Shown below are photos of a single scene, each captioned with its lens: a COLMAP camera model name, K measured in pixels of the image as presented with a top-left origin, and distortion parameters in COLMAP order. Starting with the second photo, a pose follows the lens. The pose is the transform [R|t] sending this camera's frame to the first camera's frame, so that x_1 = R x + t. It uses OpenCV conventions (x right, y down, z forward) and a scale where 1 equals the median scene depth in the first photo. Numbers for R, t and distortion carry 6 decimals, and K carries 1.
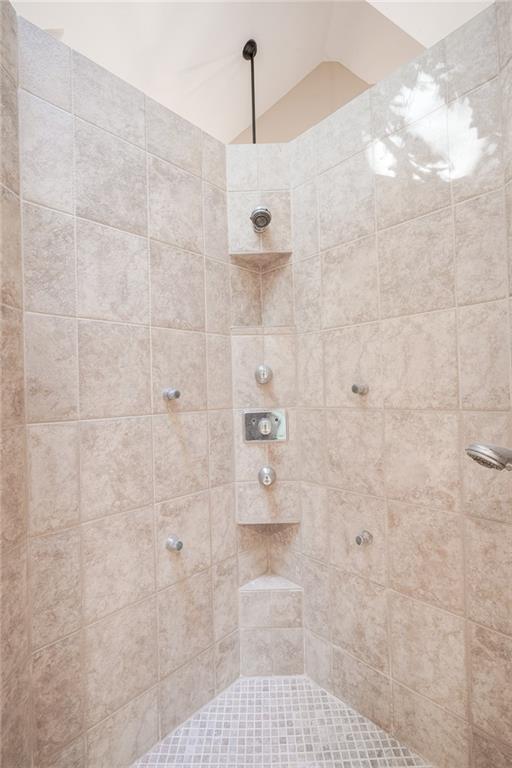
lens RADIAL K [[346.5, 0, 256.9], [0, 346.5, 387.6], [0, 0, 1]] dist [-0.013676, 0.006180]
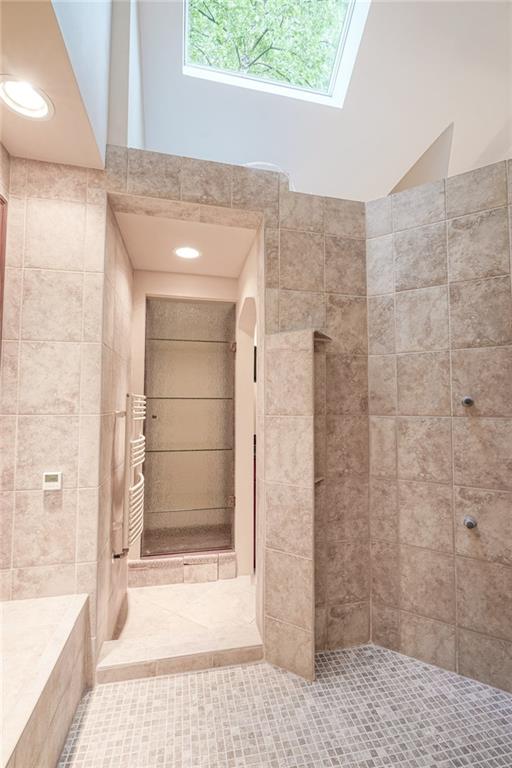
lens RADIAL K [[346.5, 0, 256.9], [0, 346.5, 387.6], [0, 0, 1]] dist [-0.013676, 0.006180]
pose [[0.208698, -0.020146, -0.977773, 0.870129], [-0.000637, 0.999785, -0.020735, -0.005225], [0.977980, 0.004950, 0.208640, 0.003203]]
